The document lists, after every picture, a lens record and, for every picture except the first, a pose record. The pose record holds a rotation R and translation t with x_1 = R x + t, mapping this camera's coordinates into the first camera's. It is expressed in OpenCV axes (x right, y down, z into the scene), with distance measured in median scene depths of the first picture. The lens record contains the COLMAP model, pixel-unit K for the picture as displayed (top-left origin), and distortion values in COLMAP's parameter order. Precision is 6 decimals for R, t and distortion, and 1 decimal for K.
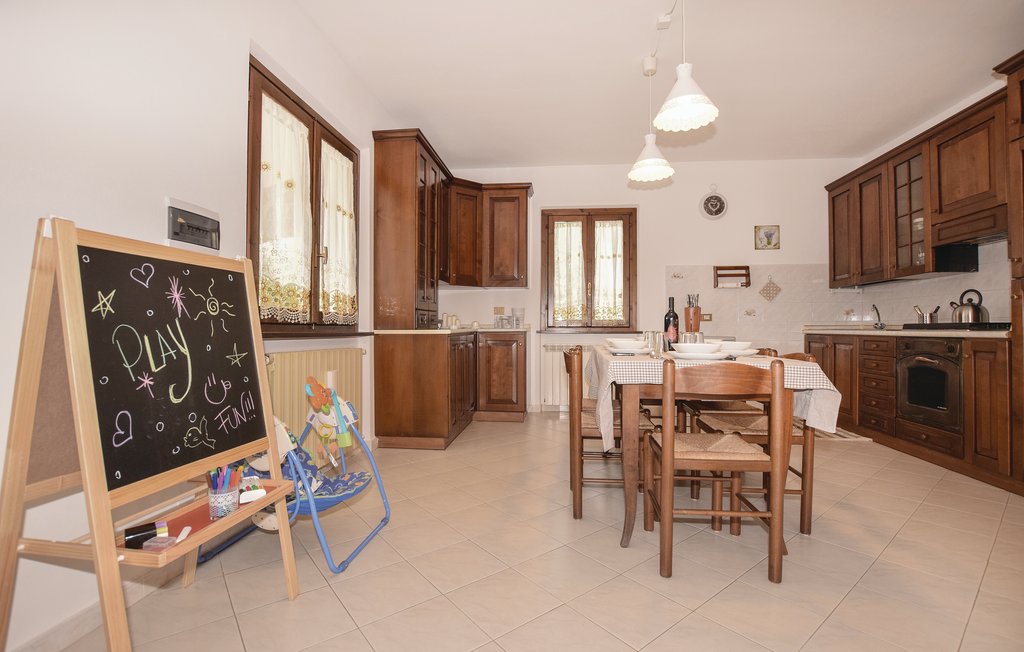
lens RADIAL K [[462.2, 0, 512.0], [0, 462.2, 326.0], [0, 0, 1]] dist [-0.000088, -0.000087]
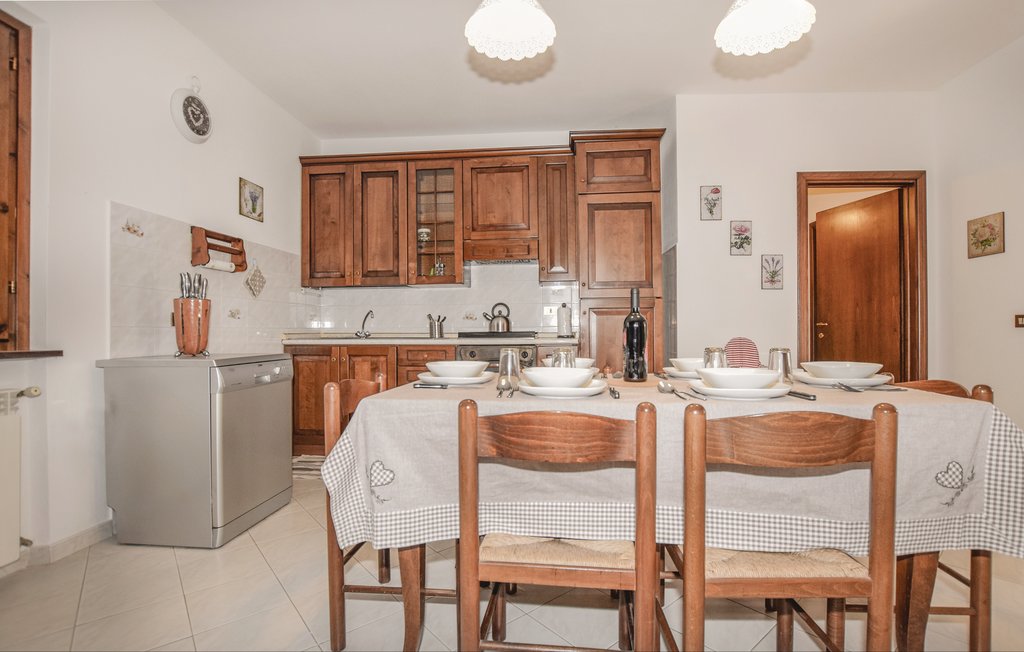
lens RADIAL K [[462.2, 0, 512.0], [0, 462.2, 326.0], [0, 0, 1]] dist [-0.000088, -0.000087]
pose [[0.002448, 0.007210, 0.999971, -0.124814], [-0.003989, 0.999966, -0.007200, -0.009948], [-0.999989, -0.003971, 0.002477, 0.711983]]
